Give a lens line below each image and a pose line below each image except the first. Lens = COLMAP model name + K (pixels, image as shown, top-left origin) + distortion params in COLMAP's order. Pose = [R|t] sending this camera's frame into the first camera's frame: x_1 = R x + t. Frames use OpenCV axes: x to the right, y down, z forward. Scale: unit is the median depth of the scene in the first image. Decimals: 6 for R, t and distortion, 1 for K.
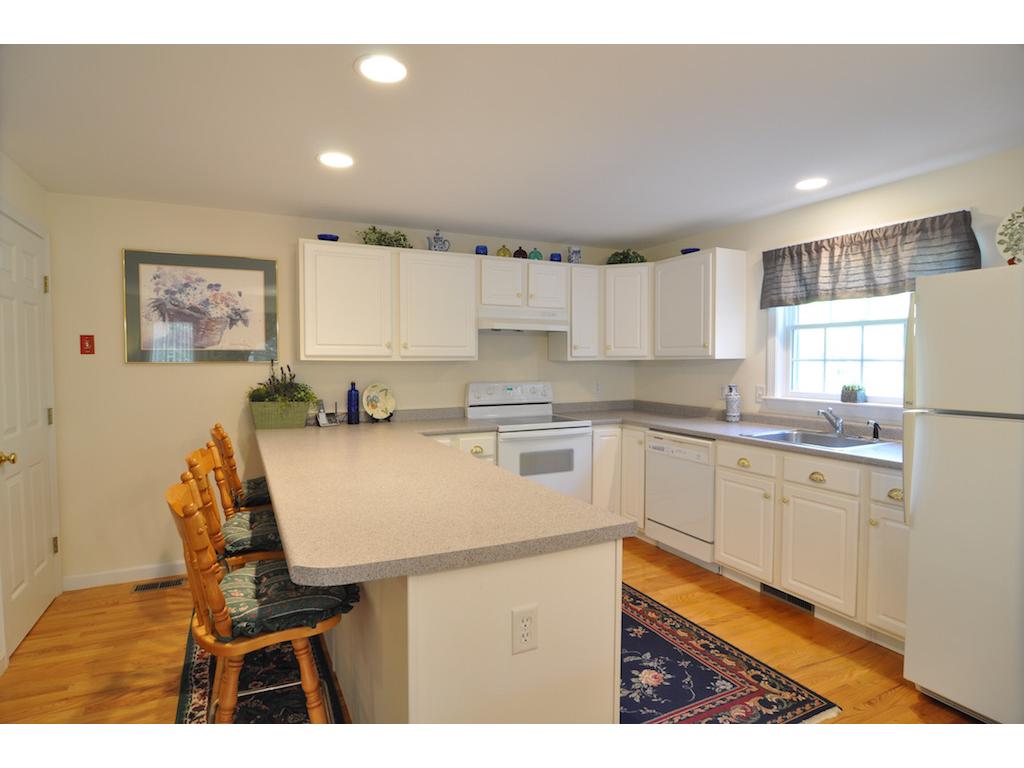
lens RADIAL K [[548.9, 0, 509.7], [0, 548.9, 383.2], [0, 0, 1]] dist [-0.016729, -0.003771]
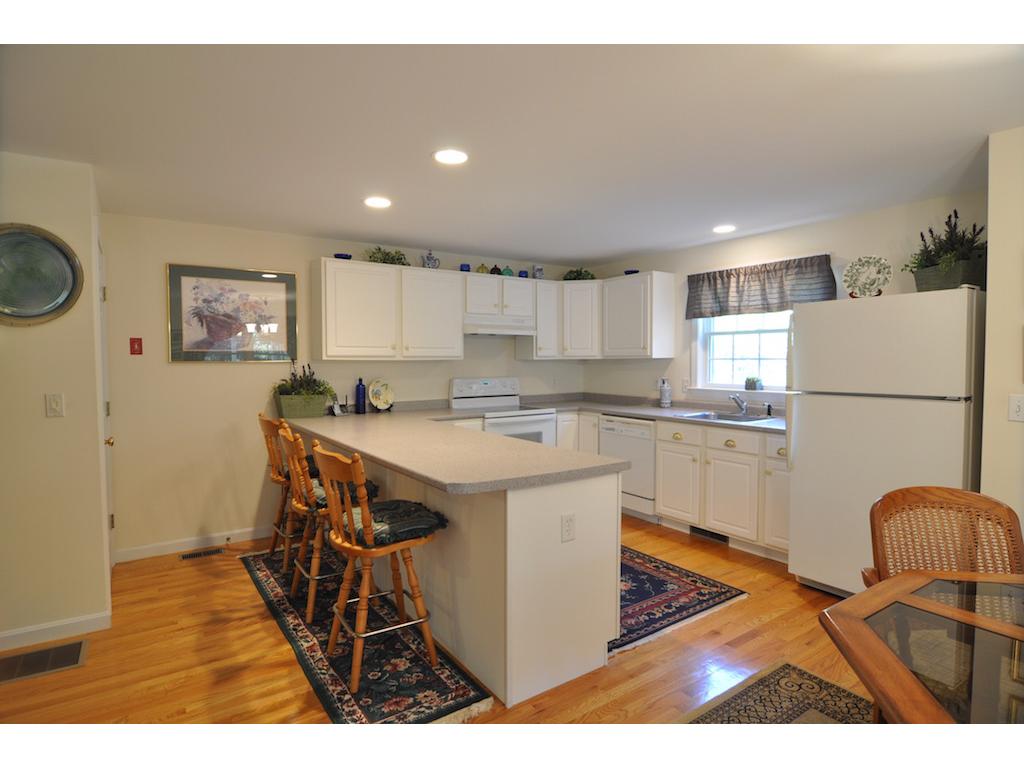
lens RADIAL K [[548.9, 0, 511.0], [0, 548.9, 383.8], [0, 0, 1]] dist [-0.016729, -0.003771]
pose [[0.988628, -0.008096, 0.150162, -0.162688], [0.007603, 0.999964, 0.003855, 0.009139], [-0.150187, -0.002669, 0.988654, -0.243410]]
